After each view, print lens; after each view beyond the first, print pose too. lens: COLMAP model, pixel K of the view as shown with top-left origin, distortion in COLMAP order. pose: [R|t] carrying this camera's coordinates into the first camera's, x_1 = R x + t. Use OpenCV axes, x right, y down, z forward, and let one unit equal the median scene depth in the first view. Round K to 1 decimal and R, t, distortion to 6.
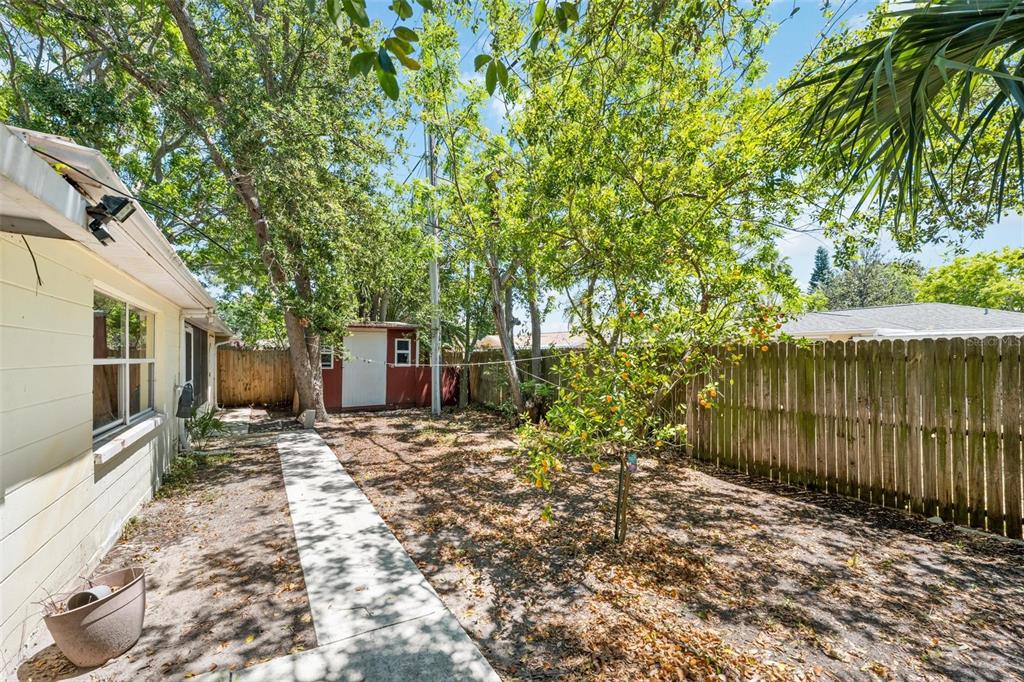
lens RADIAL K [[421.9, 0, 512.7], [0, 421.9, 348.3], [0, 0, 1]] dist [-0.014553, -0.000153]
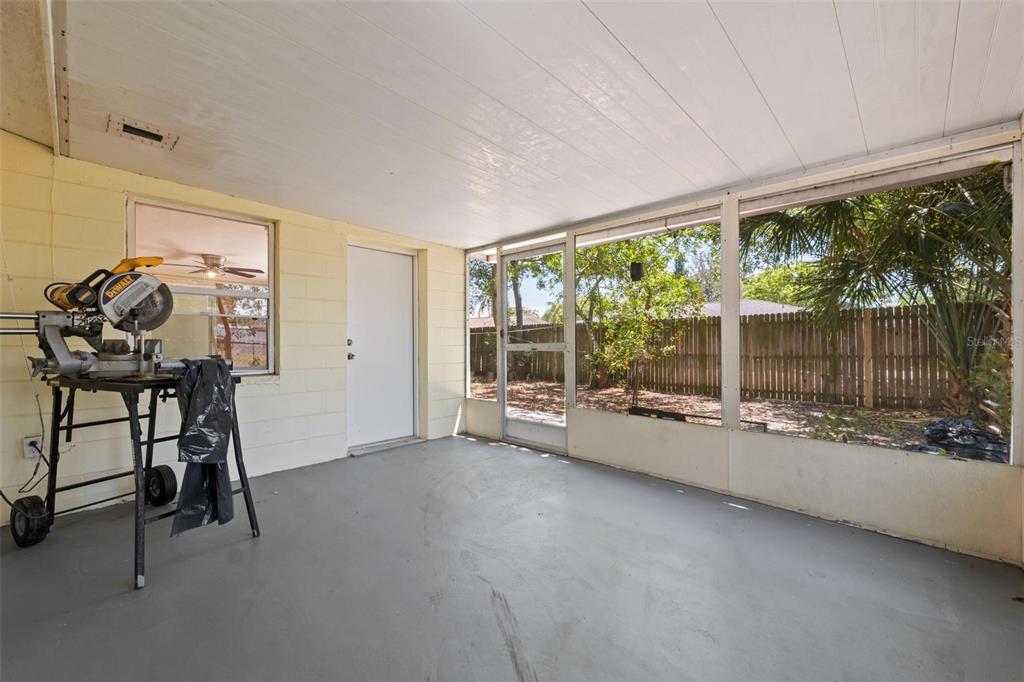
lens RADIAL K [[421.9, 0, 510.9], [0, 421.9, 339.1], [0, 0, 1]] dist [-0.014553, -0.000153]
pose [[0.963690, 0.003325, 0.267002, -0.835263], [-0.005067, 0.999970, 0.005835, 0.097406], [-0.266975, -0.006976, 0.963678, -0.787026]]
